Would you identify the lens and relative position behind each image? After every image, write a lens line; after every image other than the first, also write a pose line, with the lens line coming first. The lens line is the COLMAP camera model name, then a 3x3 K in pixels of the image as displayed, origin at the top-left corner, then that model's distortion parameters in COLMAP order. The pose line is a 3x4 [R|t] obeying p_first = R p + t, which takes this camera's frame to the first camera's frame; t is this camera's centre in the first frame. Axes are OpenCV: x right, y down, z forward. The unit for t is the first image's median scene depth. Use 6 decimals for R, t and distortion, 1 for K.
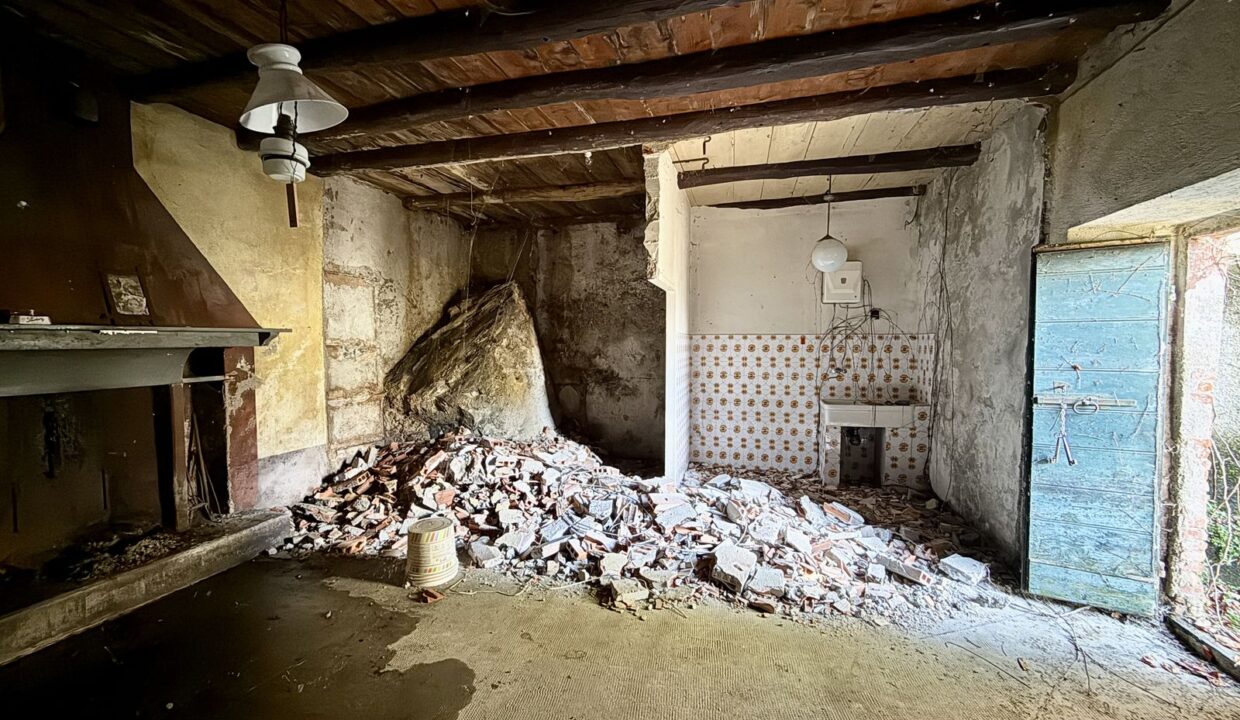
lens RADIAL K [[492.0, 0, 620.0], [0, 492.0, 360.0], [0, 0, 1]] dist [0.000444, 0.000067]
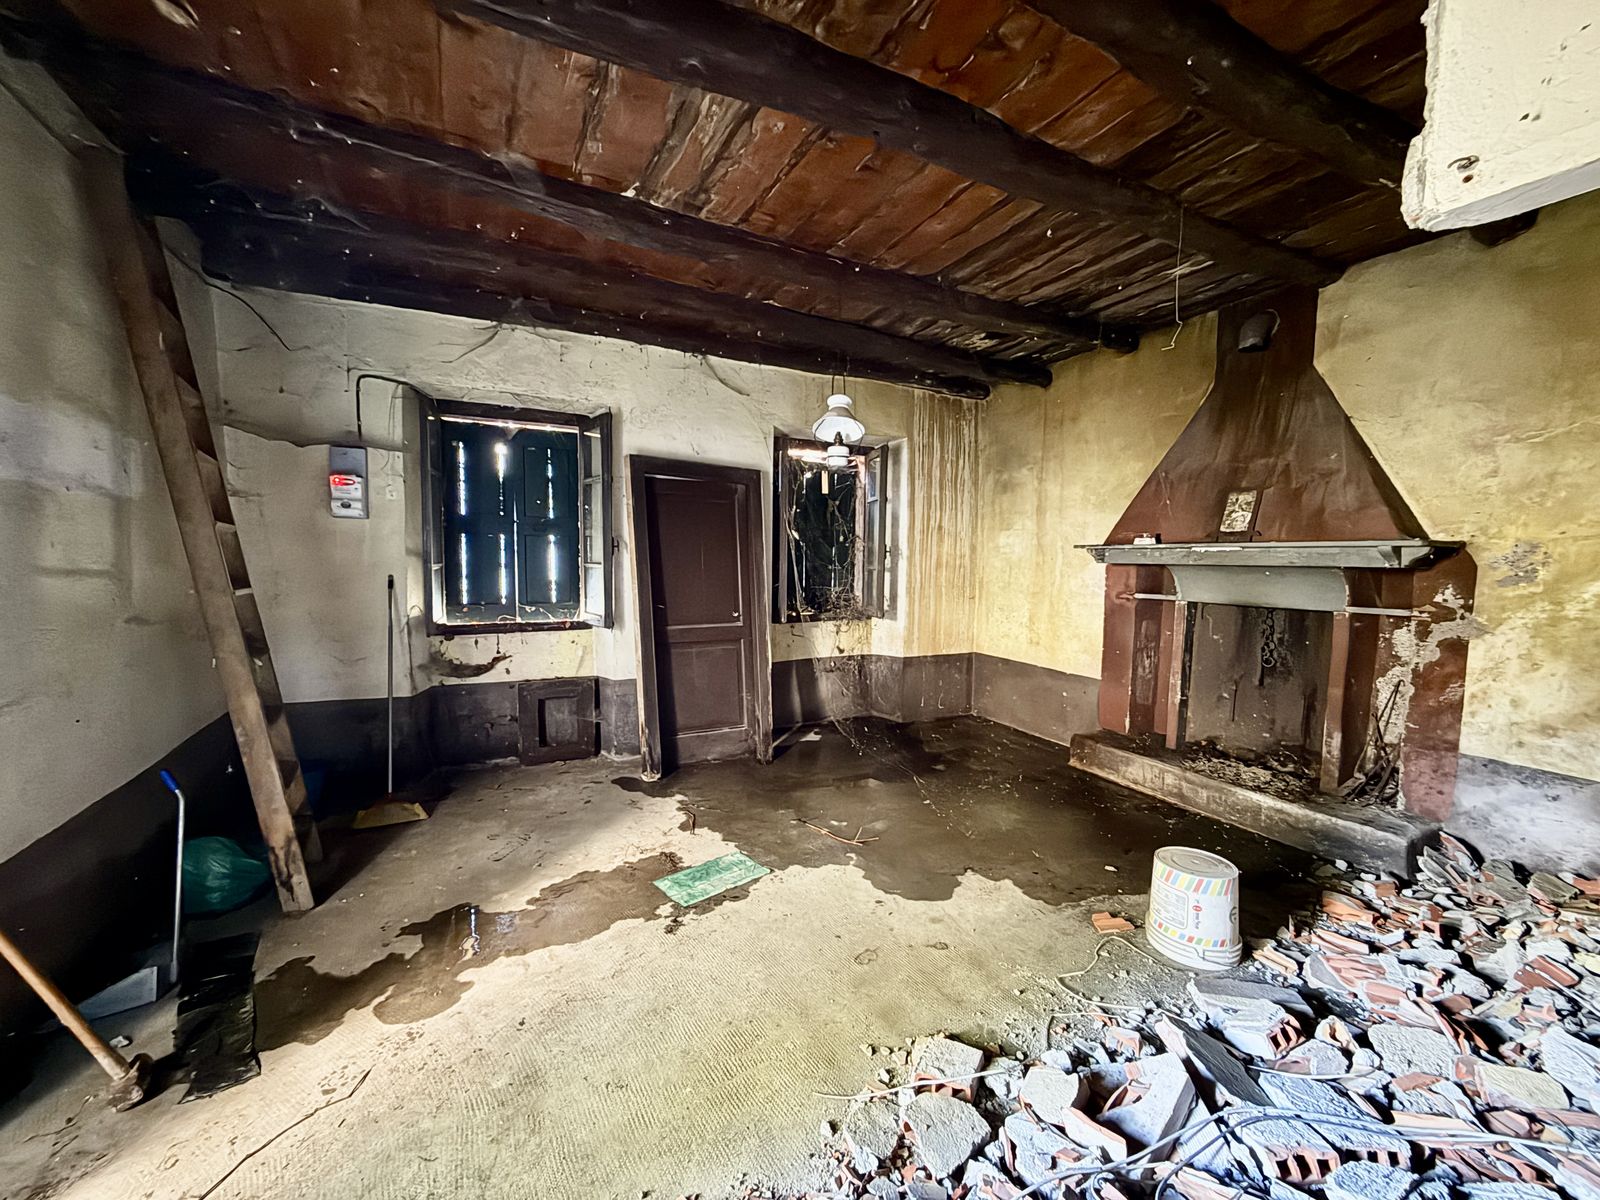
lens RADIAL K [[642.3, 0, 796.0], [0, 642.3, 598.5], [0, 0, 1]] dist [0.000414, 0.000194]
pose [[-0.733029, 0.038775, -0.679091, 0.400372], [-0.038782, 0.994367, 0.098640, -0.036571], [0.679091, 0.098643, -0.727396, 0.979033]]
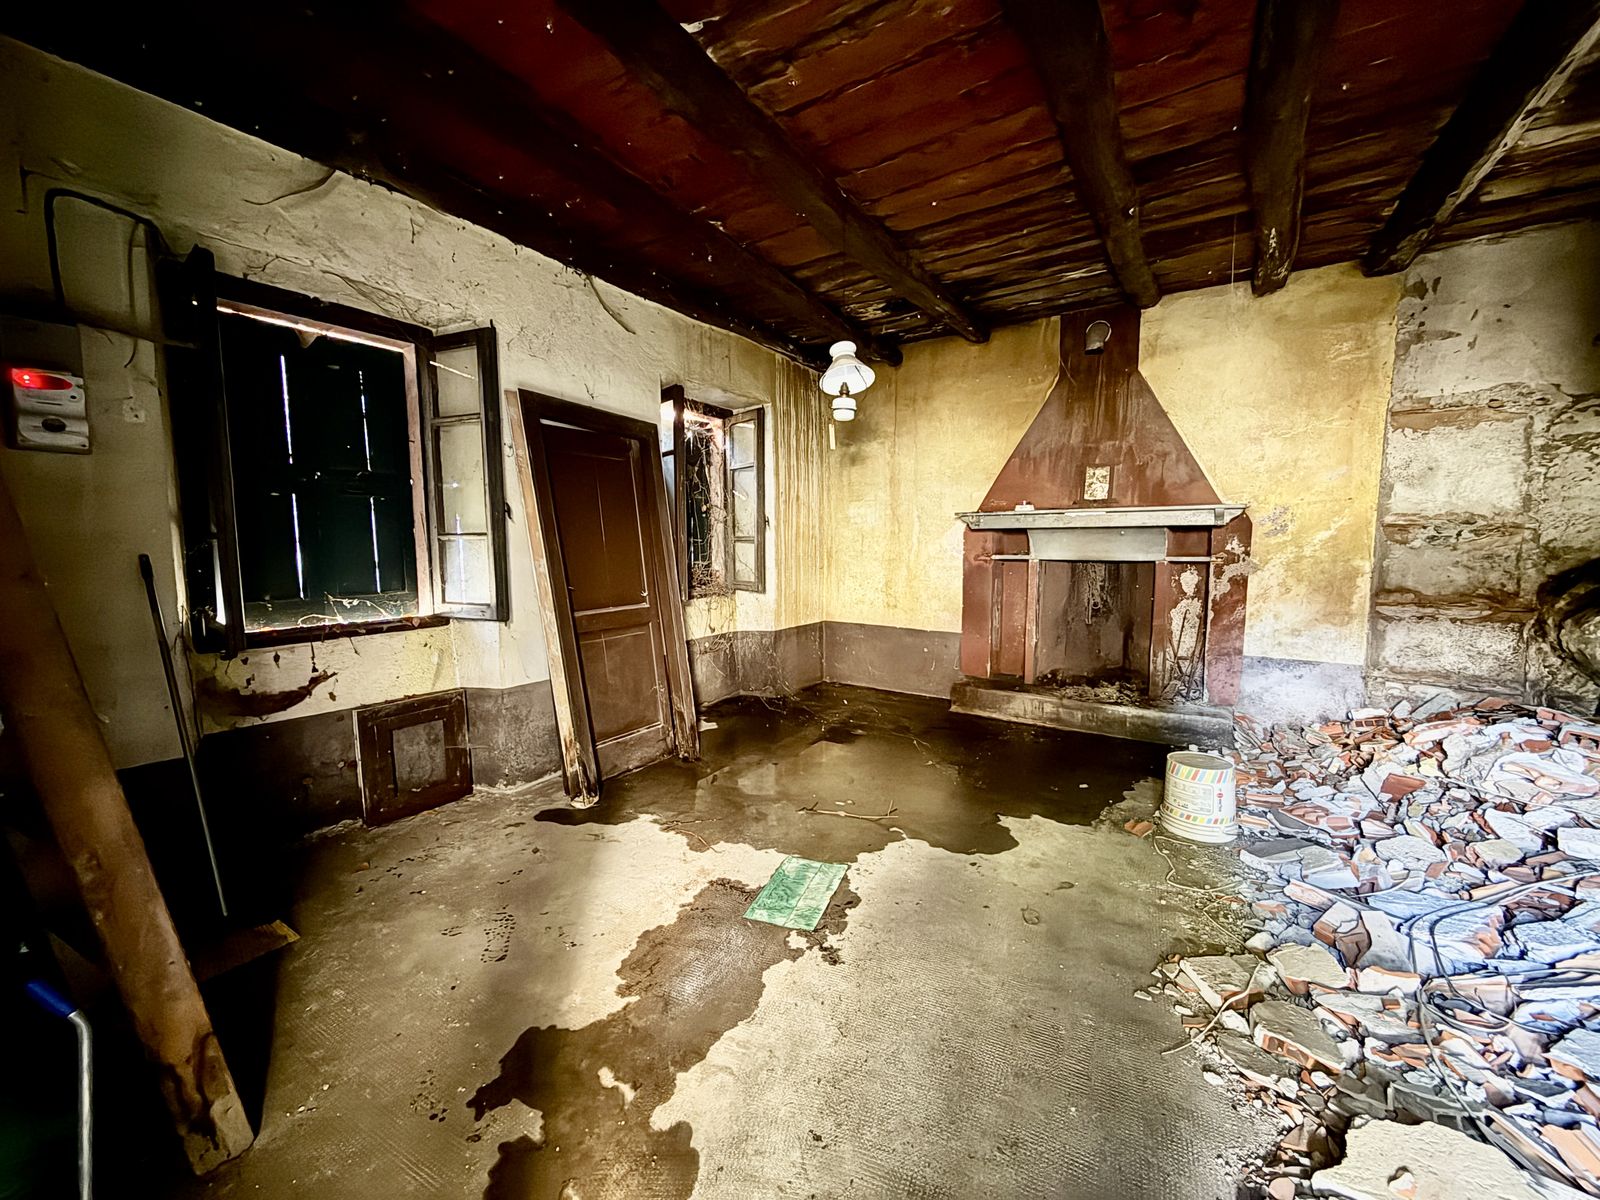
lens RADIAL K [[642.3, 0, 796.0], [0, 642.3, 598.5], [0, 0, 1]] dist [0.000414, 0.000194]
pose [[-0.296383, 0.090498, -0.950772, 0.564386], [-0.034788, 0.993817, 0.105439, 0.008139], [0.954435, 0.064326, -0.291402, 0.553671]]
